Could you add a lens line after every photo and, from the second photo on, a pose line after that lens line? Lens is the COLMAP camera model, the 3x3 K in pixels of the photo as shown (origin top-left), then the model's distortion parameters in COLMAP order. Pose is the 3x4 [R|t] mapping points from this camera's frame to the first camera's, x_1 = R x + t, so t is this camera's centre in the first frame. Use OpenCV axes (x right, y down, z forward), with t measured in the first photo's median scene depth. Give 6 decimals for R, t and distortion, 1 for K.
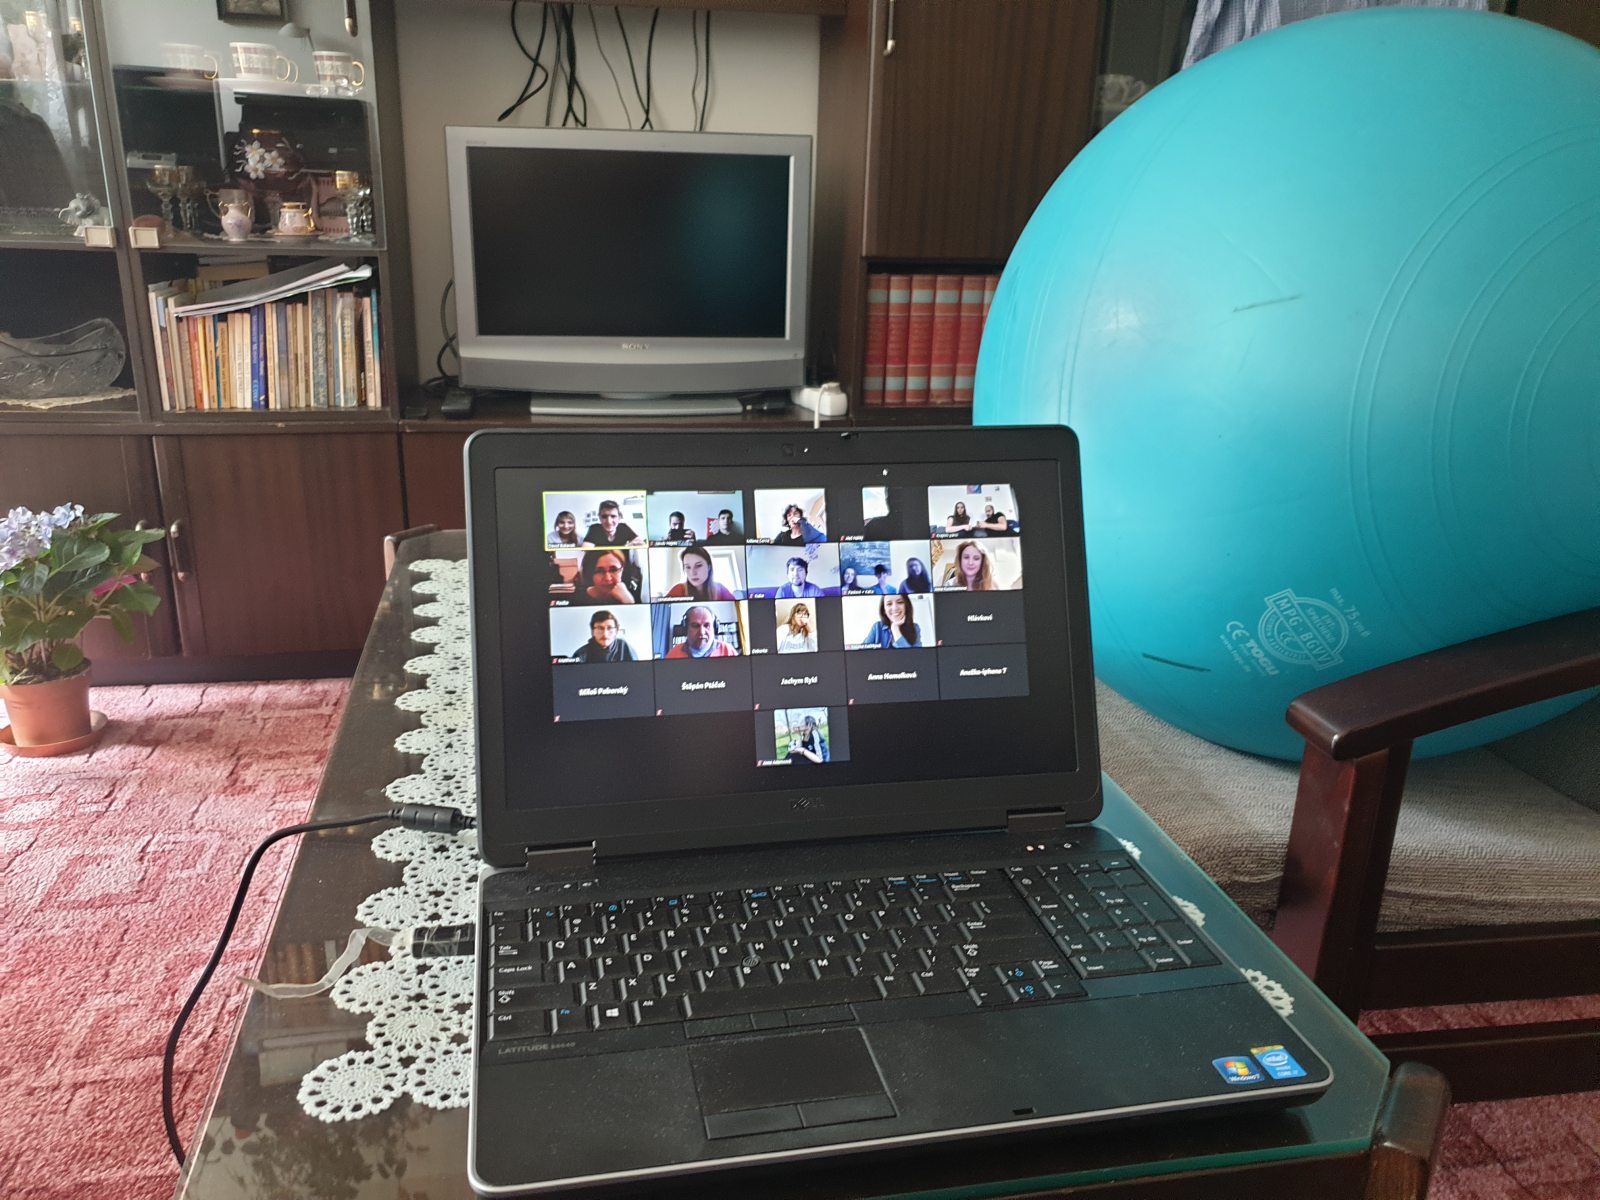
lens RADIAL K [[1254.8, 0, 799.2], [0, 1254.8, 672.9], [0, 0, 1]] dist [0.006615, 0.005929]
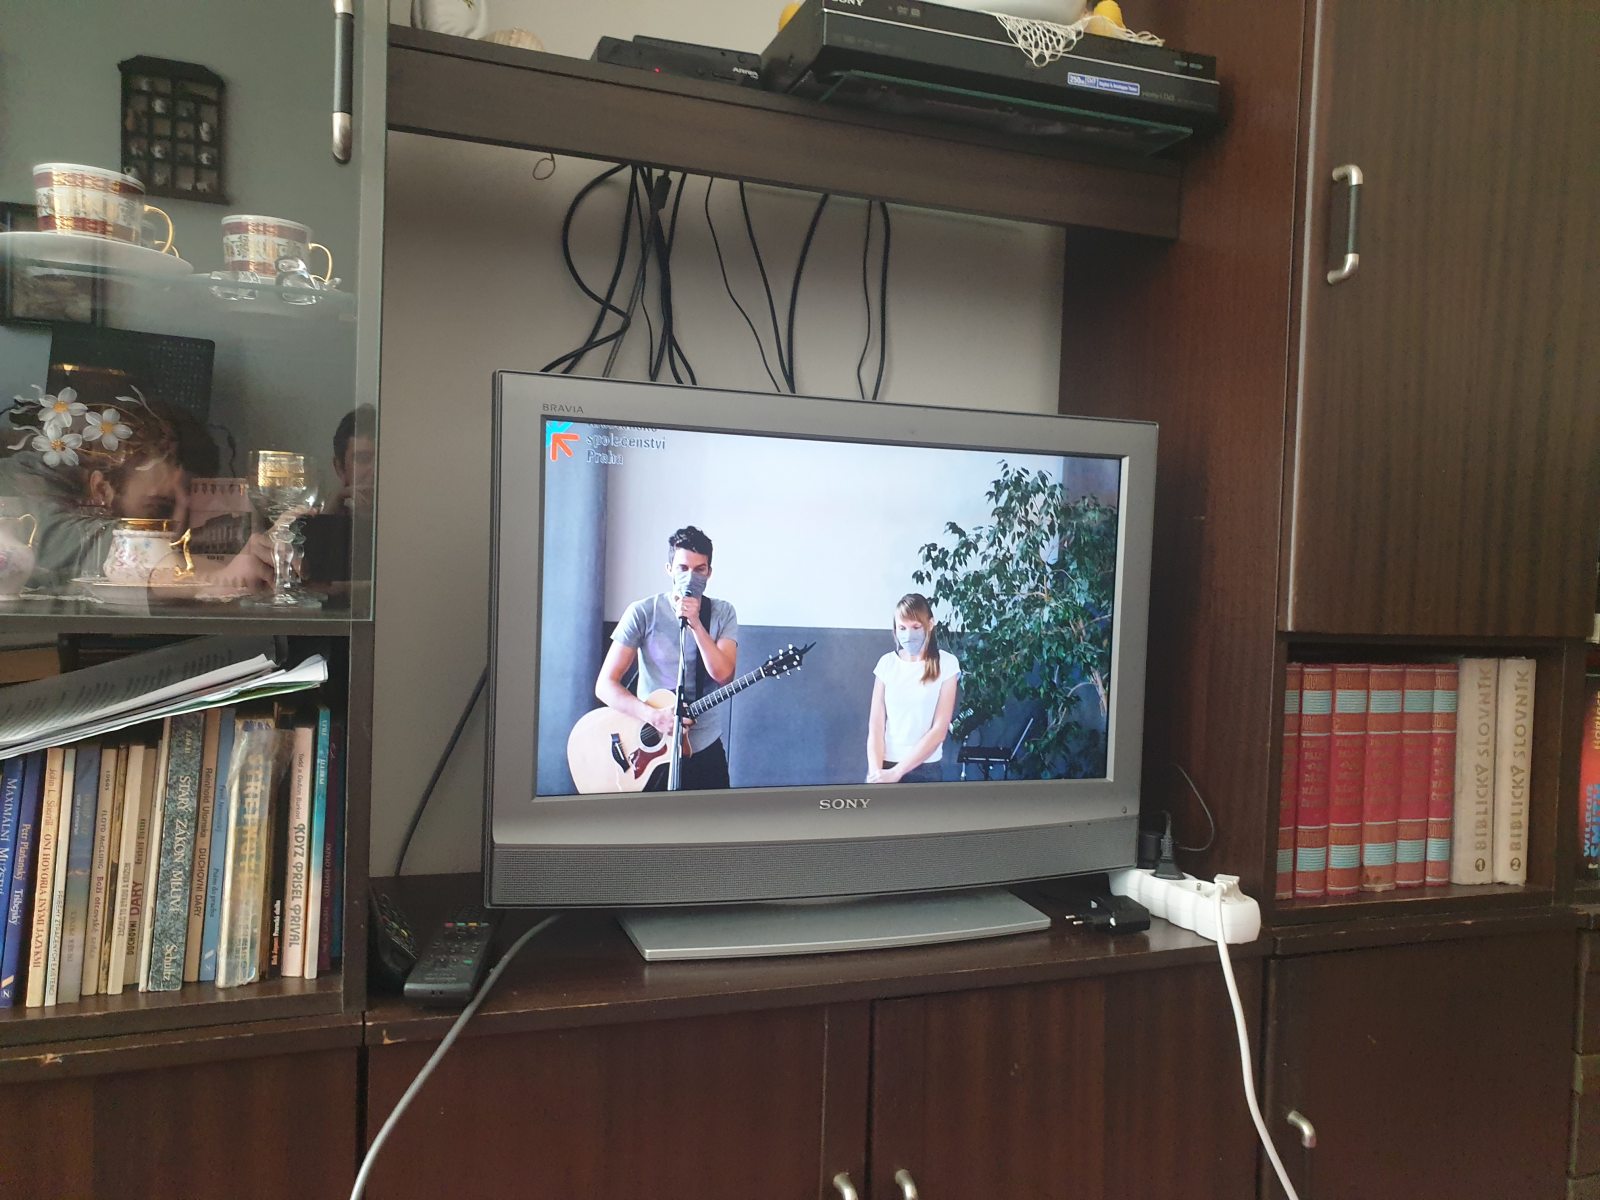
lens RADIAL K [[1254.8, 0, 799.2], [0, 1254.8, 672.9], [0, 0, 1]] dist [0.006615, 0.005929]
pose [[0.987757, -0.006928, 0.155845, -0.243593], [0.050847, 0.958755, -0.279647, -0.187464], [-0.147480, 0.284148, 0.947370, 0.562989]]
